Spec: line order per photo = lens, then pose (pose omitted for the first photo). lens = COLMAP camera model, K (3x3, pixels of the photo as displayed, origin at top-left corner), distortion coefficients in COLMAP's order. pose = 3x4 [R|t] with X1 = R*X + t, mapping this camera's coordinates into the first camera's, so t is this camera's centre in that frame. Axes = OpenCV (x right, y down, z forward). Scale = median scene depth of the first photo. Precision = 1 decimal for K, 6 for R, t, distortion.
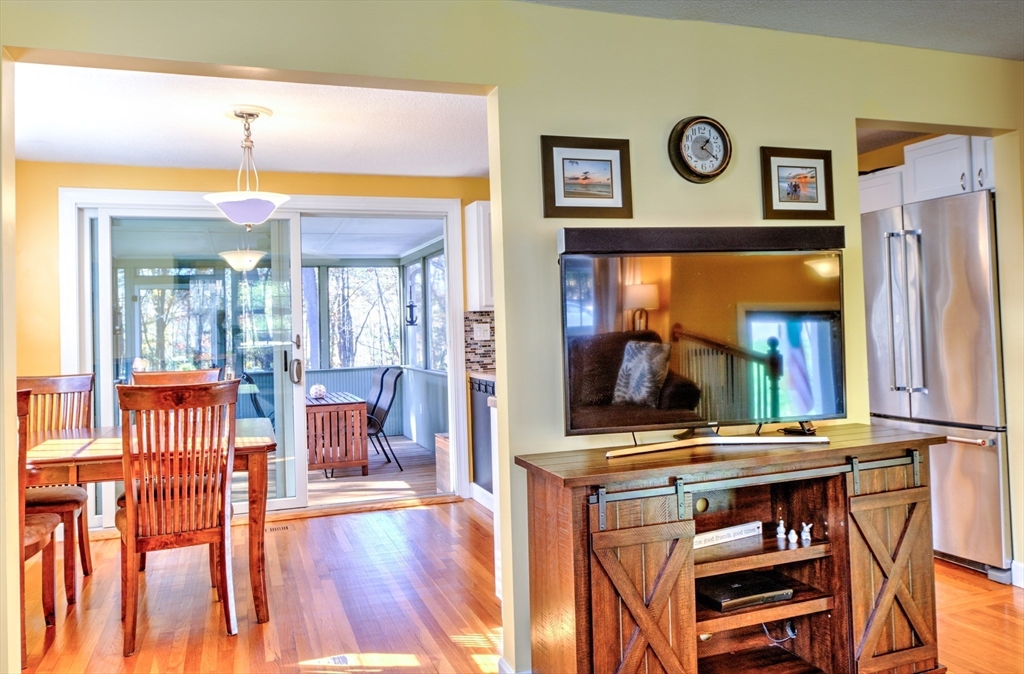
lens RADIAL K [[773.9, 0, 514.5], [0, 773.9, 300.9], [0, 0, 1]] dist [-0.007353, 0.000308]
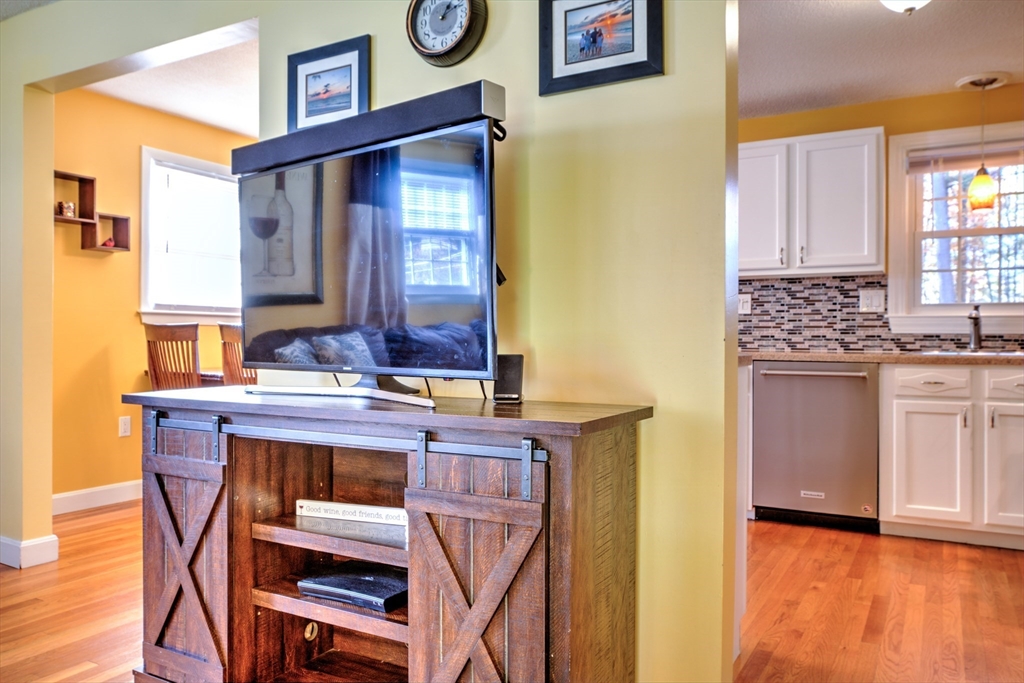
lens RADIAL K [[760.1, 0, 518.2], [0, 760.1, 337.9], [0, 0, 1]] dist [-0.018745, 0.008338]
pose [[0.645240, 0.032930, -0.763270, 0.900586], [-0.000624, 0.999093, 0.042577, 0.087166], [0.763979, -0.026996, 0.644676, 0.589083]]
